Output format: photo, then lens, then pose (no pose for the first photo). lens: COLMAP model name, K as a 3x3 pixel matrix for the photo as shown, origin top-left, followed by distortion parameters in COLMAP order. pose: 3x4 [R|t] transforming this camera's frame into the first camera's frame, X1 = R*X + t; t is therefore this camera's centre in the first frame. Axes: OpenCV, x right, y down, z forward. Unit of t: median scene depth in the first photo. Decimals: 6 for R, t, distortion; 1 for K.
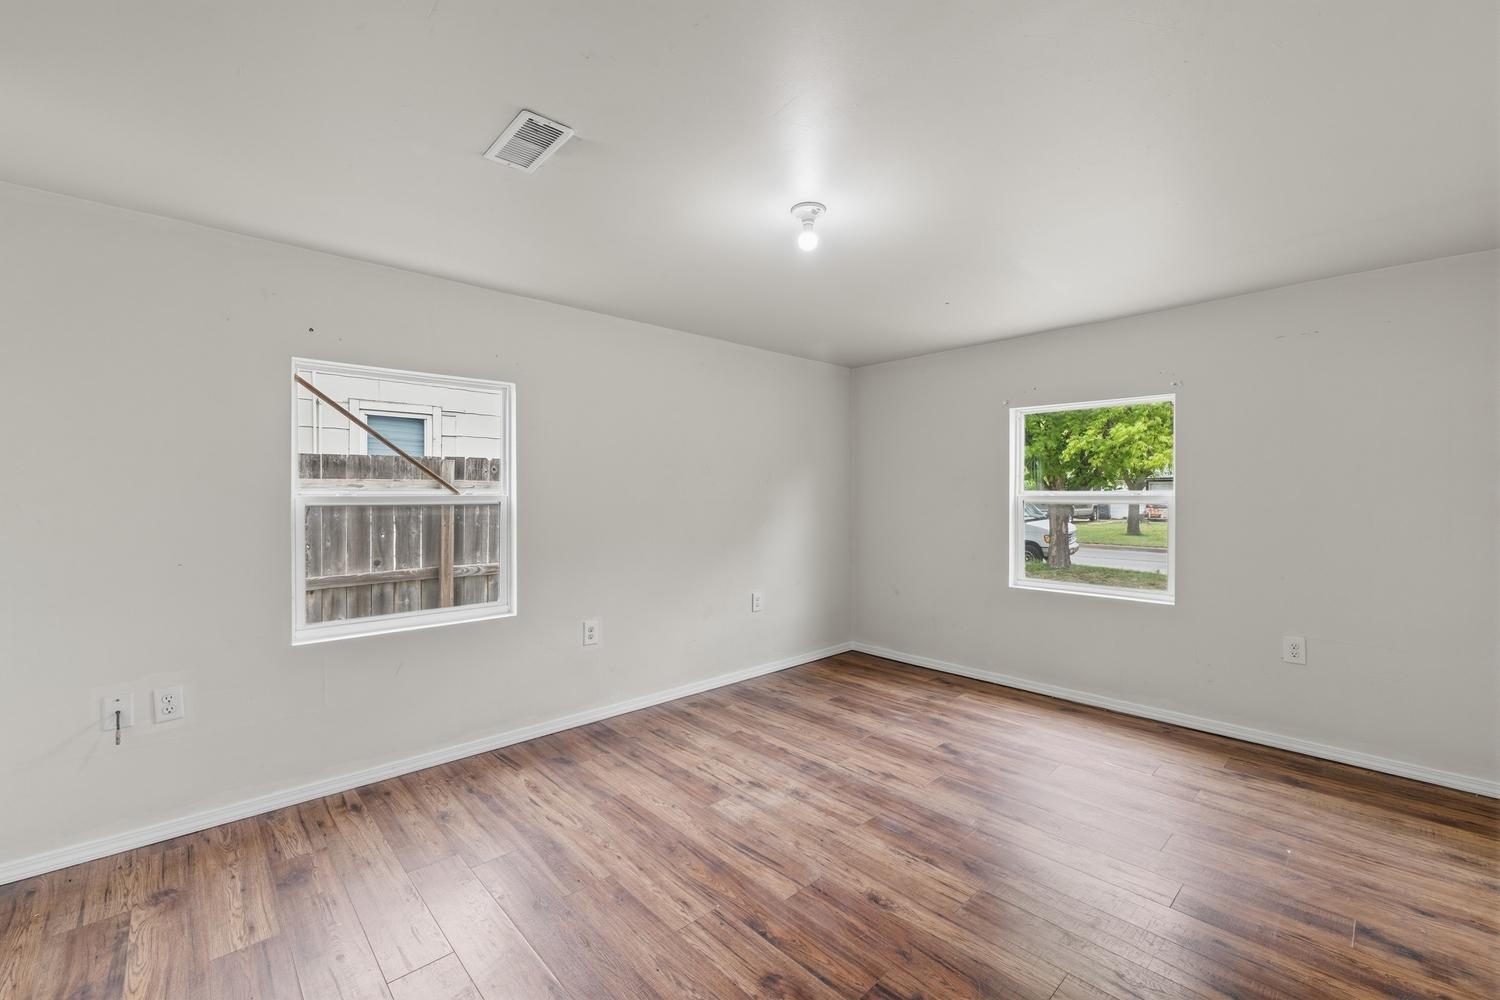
lens RADIAL K [[620.6, 0, 753.2], [0, 620.6, 491.9], [0, 0, 1]] dist [-0.000808, -0.000068]
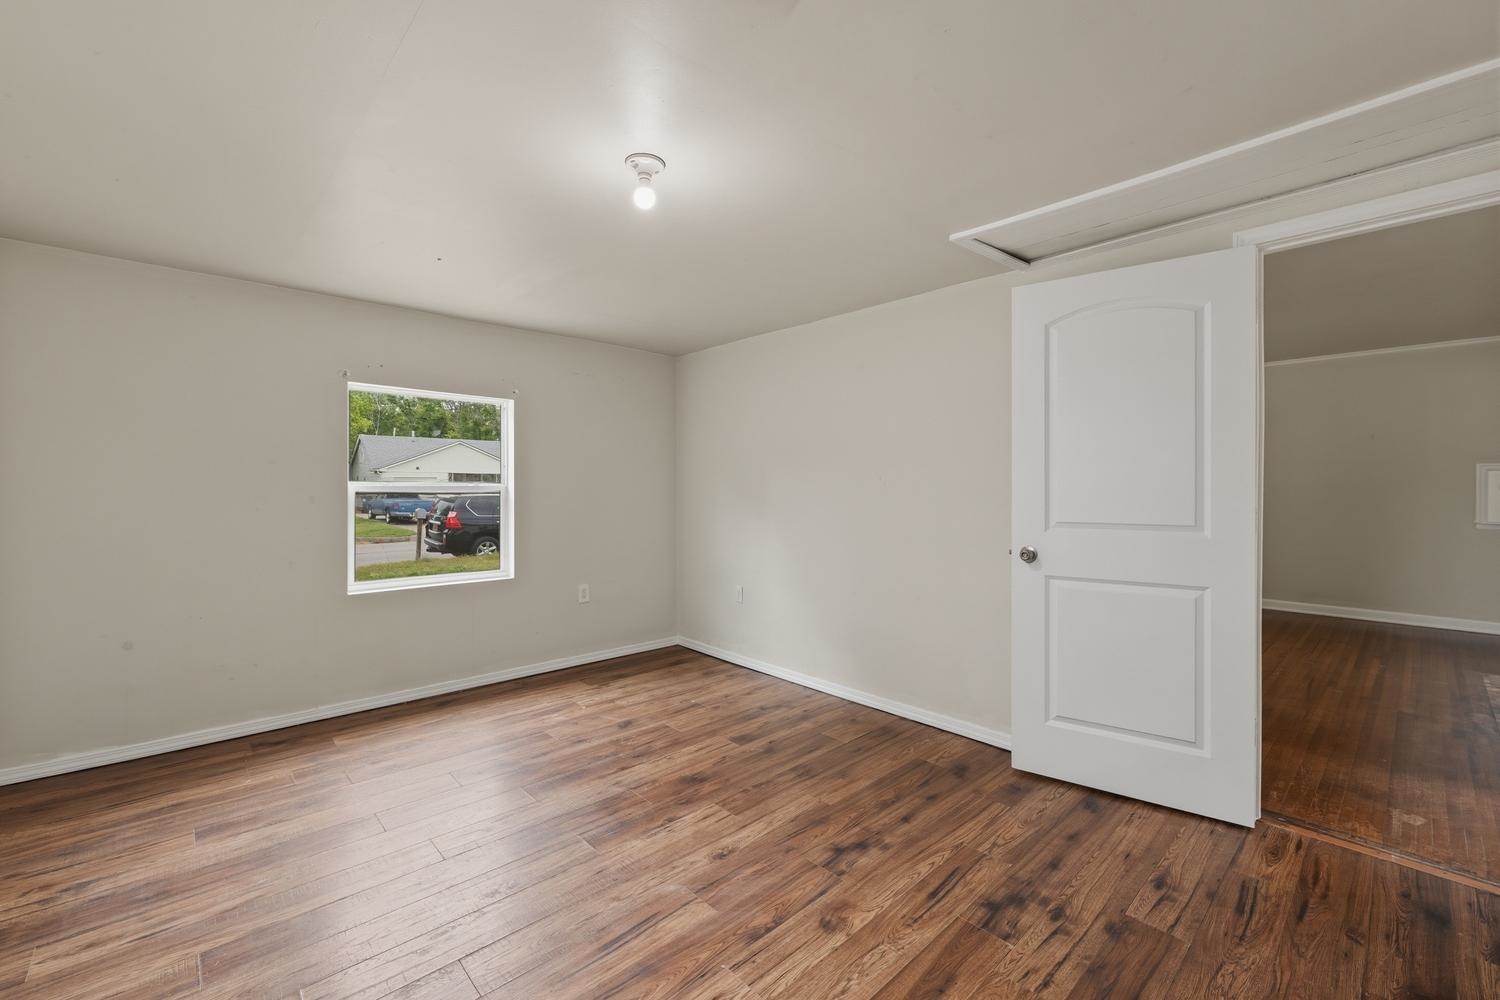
lens RADIAL K [[620.6, 0, 752.9], [0, 620.6, 500.9], [0, 0, 1]] dist [-0.000808, -0.000068]
pose [[0.000985, -0.022653, 0.999743, -0.732433], [-0.005249, 0.999730, 0.022657, 0.004756], [-0.999986, -0.005270, 0.000866, 0.784529]]
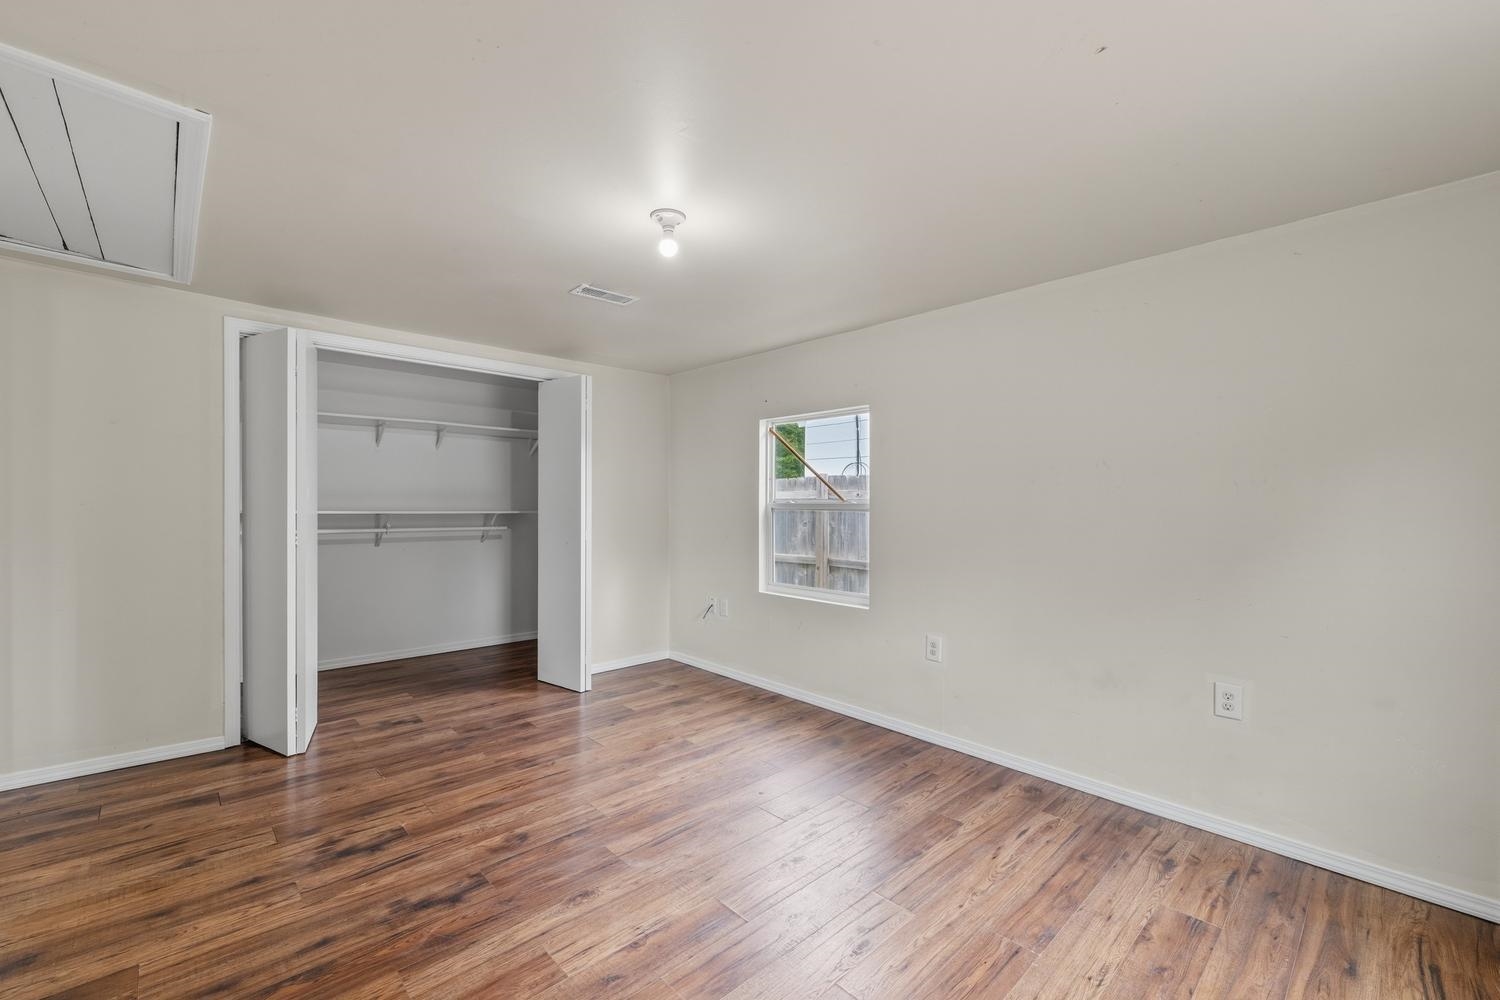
lens RADIAL K [[620.6, 0, 750.1], [0, 620.6, 495.4], [0, 0, 1]] dist [-0.000808, -0.000068]
pose [[0.002363, -0.009428, -0.999953, 1.022210], [-0.004049, 0.999947, -0.009438, 0.002094], [0.999989, 0.004071, 0.002325, 1.052211]]
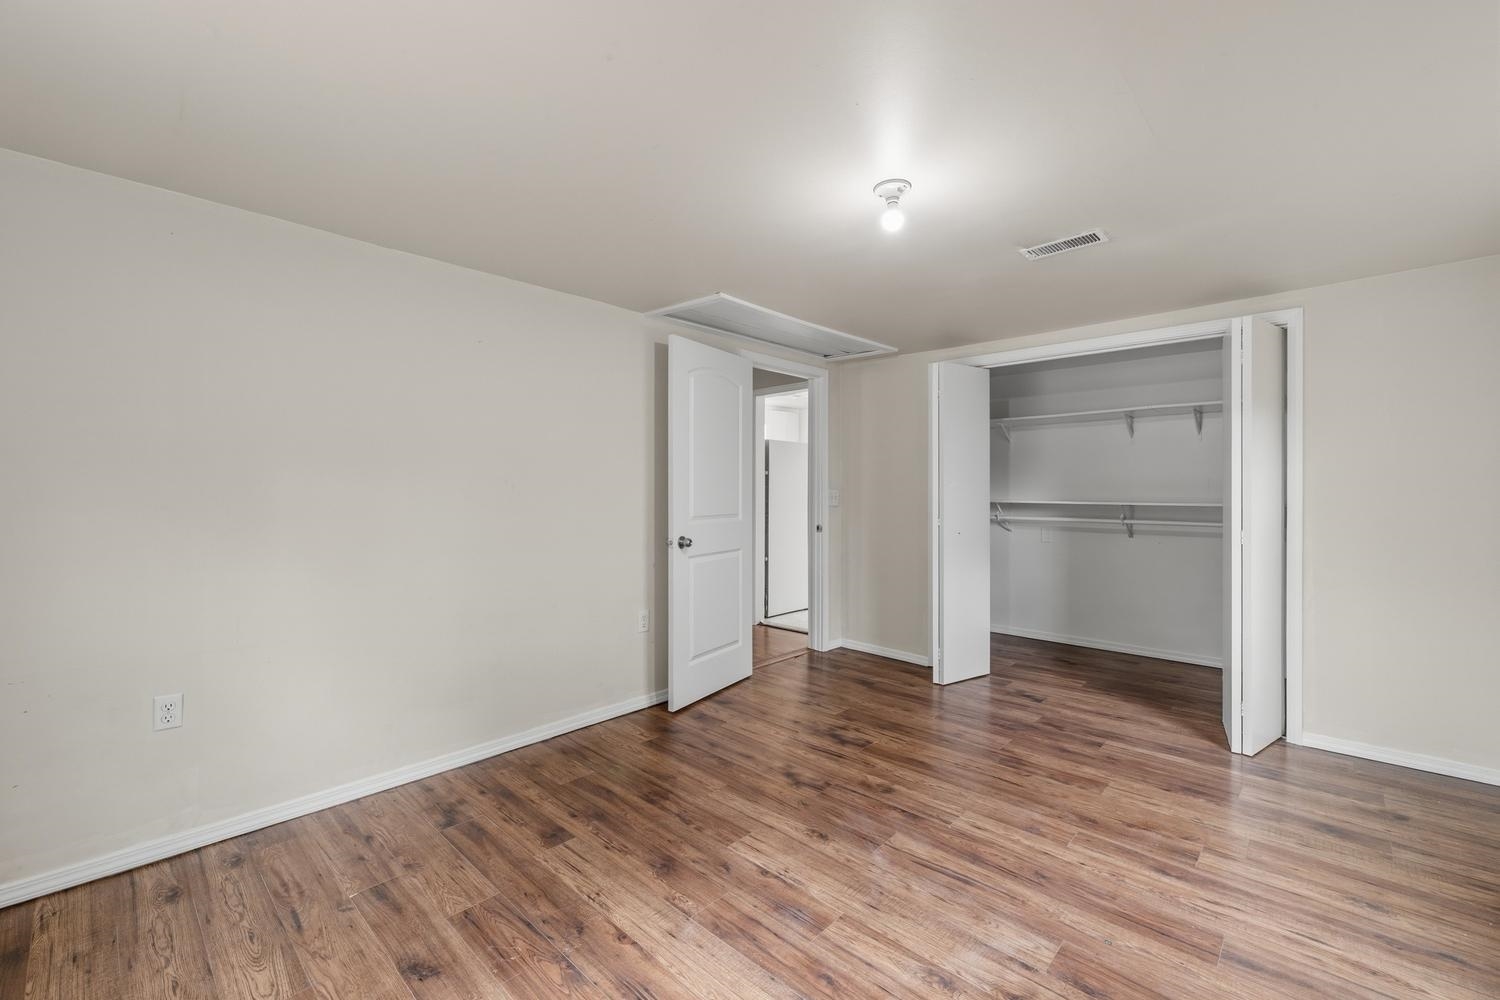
lens RADIAL K [[620.6, 0, 756.0], [0, 620.6, 495.8], [0, 0, 1]] dist [-0.000808, -0.000068]
pose [[-0.997628, 0.000076, -0.068843, 0.331932], [-0.000200, 0.999992, 0.003992, 0.009751], [0.068843, 0.003996, -0.997620, 1.785199]]
